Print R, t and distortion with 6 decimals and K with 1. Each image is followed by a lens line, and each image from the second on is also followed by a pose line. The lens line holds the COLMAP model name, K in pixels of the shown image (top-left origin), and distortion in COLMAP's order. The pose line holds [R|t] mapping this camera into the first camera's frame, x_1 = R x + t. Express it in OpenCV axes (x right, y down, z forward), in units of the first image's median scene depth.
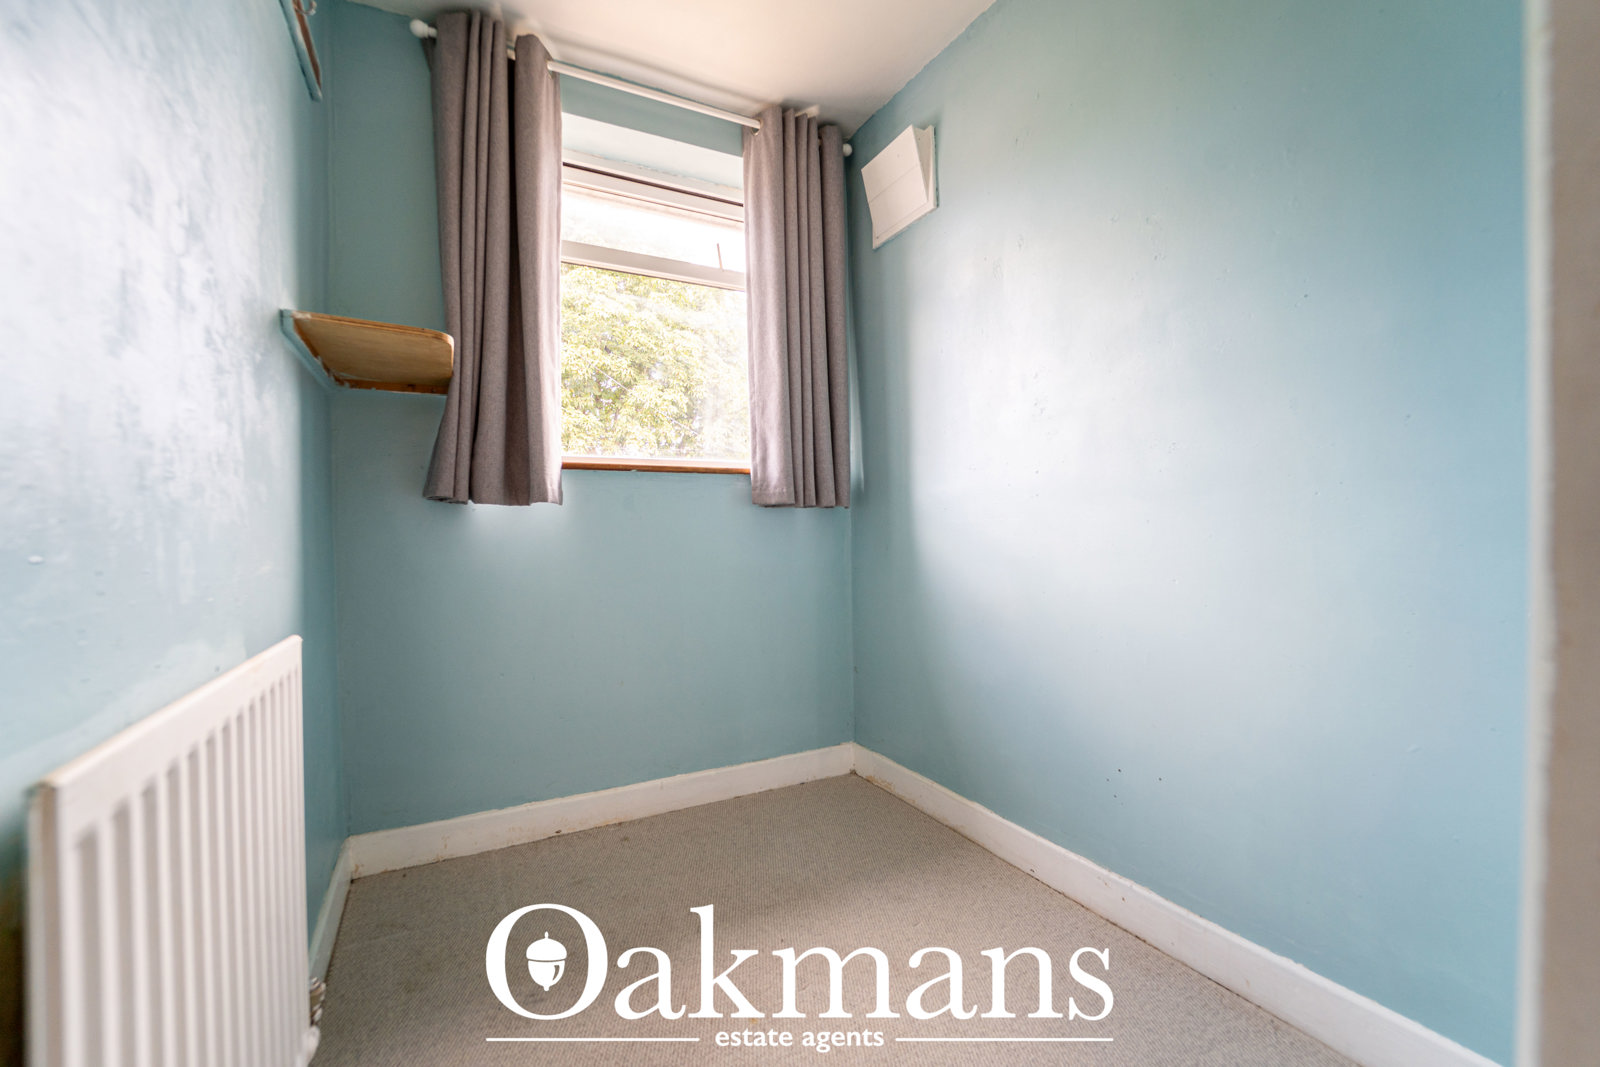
lens RADIAL K [[655.5, 0, 799.2], [0, 655.5, 531.4], [0, 0, 1]] dist [-0.019254, -0.000152]
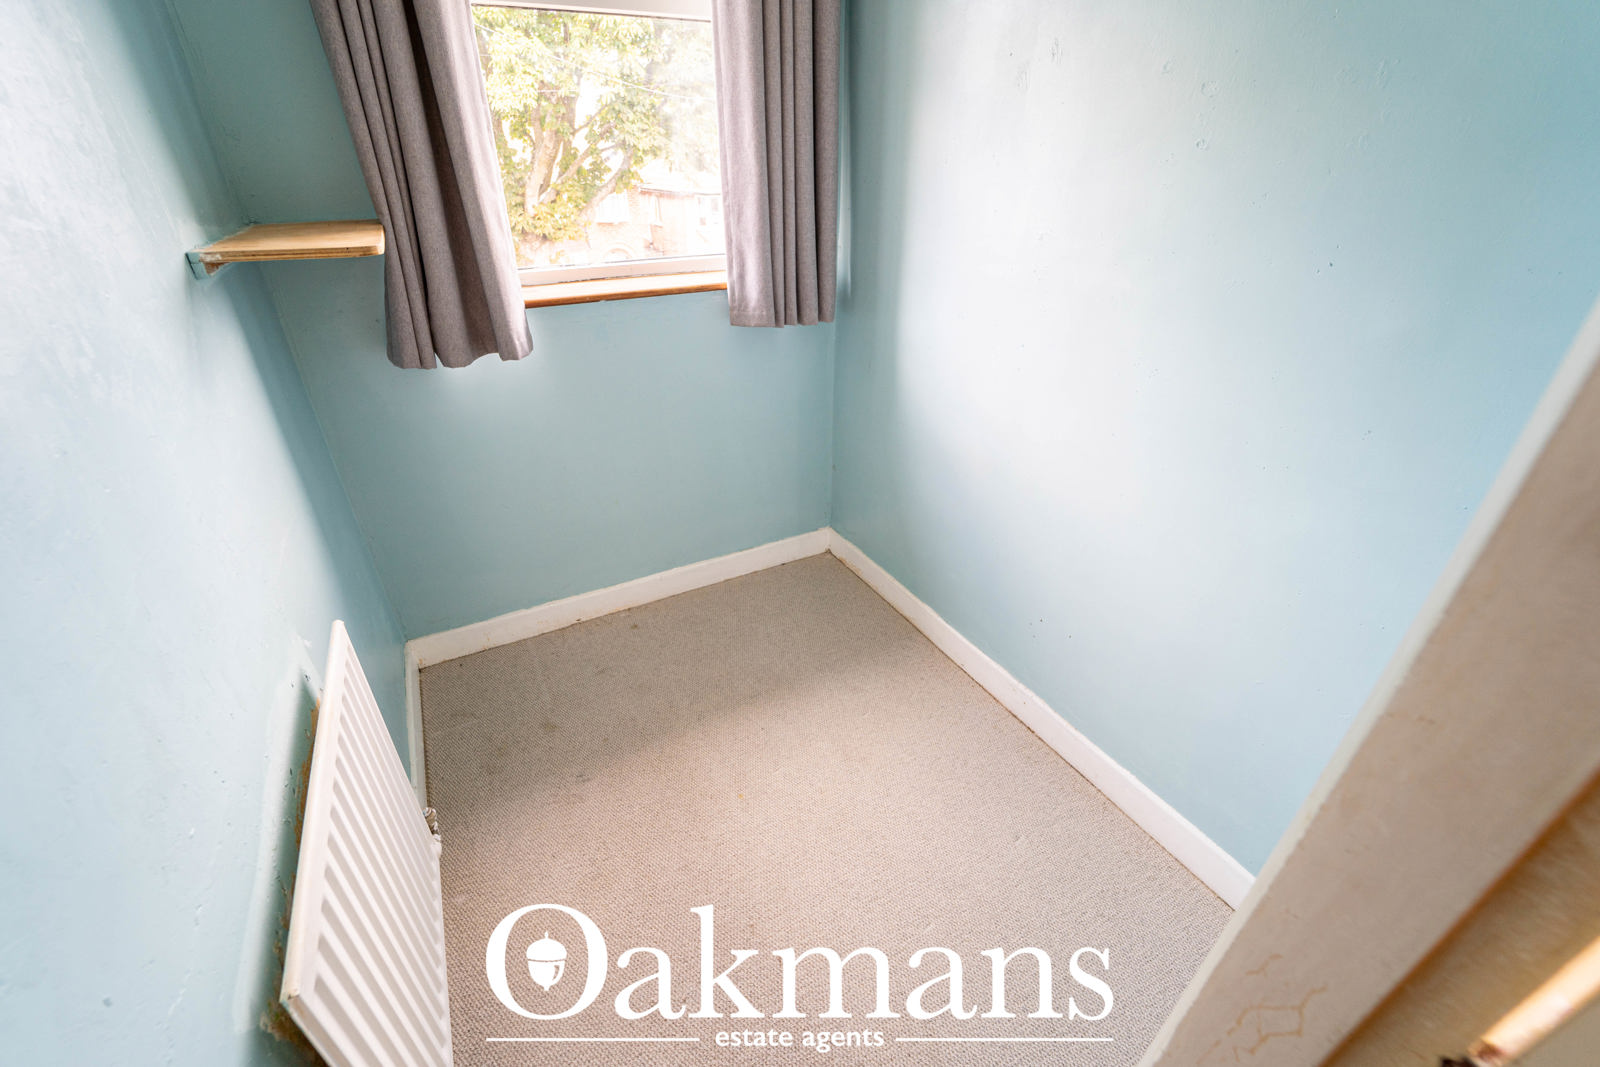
lens RADIAL K [[655.5, 0, 799.4], [0, 655.5, 531.3], [0, 0, 1]] dist [-0.019254, -0.000152]
pose [[0.999869, 0.009562, 0.013083, 0.018728], [-0.014744, 0.871764, 0.489704, -0.248053], [-0.006723, -0.489832, 0.871791, 0.020726]]
